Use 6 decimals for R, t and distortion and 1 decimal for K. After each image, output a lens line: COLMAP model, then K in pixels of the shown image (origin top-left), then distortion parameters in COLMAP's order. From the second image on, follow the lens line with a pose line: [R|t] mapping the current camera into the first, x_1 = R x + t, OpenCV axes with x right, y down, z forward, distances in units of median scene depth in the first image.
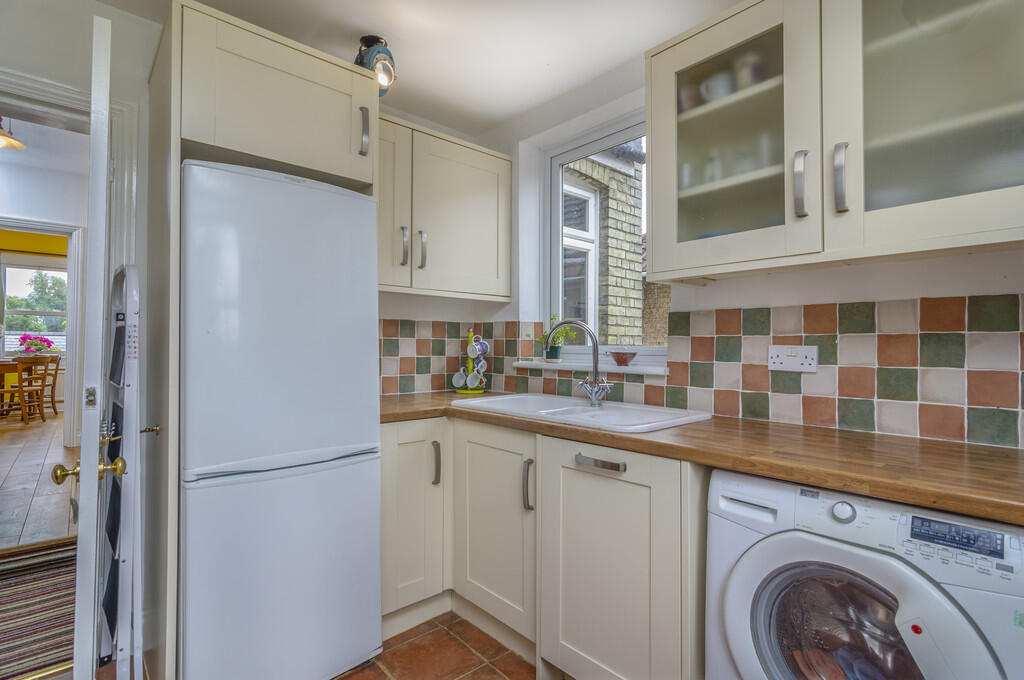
lens RADIAL K [[498.0, 0, 516.2], [0, 498.0, 332.9], [0, 0, 1]] dist [-0.005007, -0.000220]
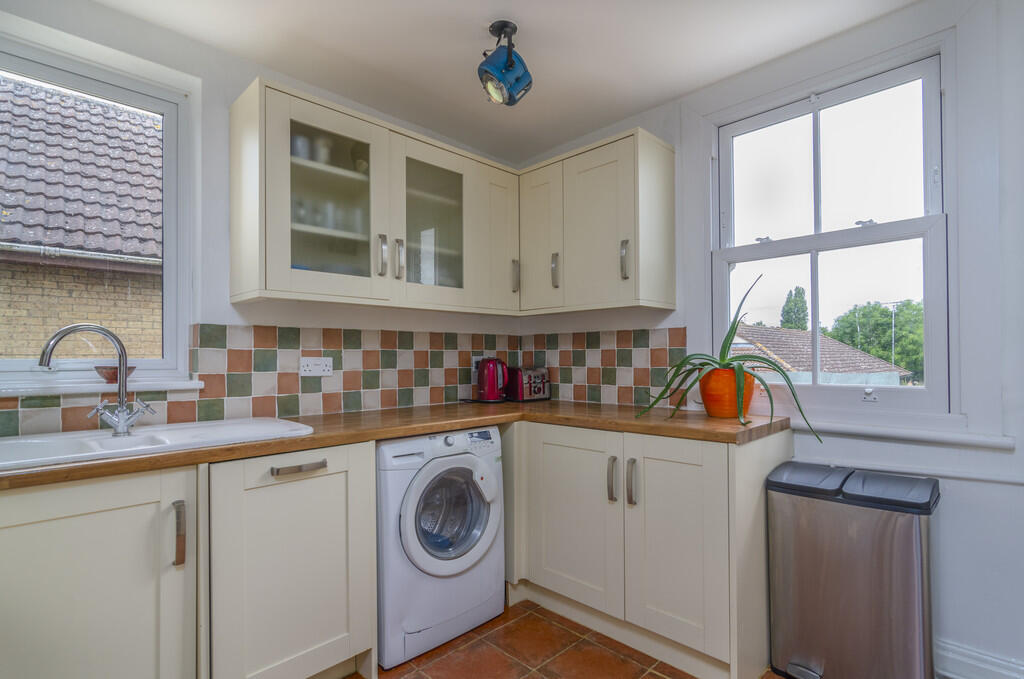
lens RADIAL K [[498.0, 0, 514.3], [0, 498.0, 349.3], [0, 0, 1]] dist [-0.005007, -0.000220]
pose [[-0.067251, 0.009356, 0.997692, -0.836178], [-0.023354, 0.999667, -0.010949, 0.006082], [-0.997463, -0.024037, -0.067010, 0.547343]]
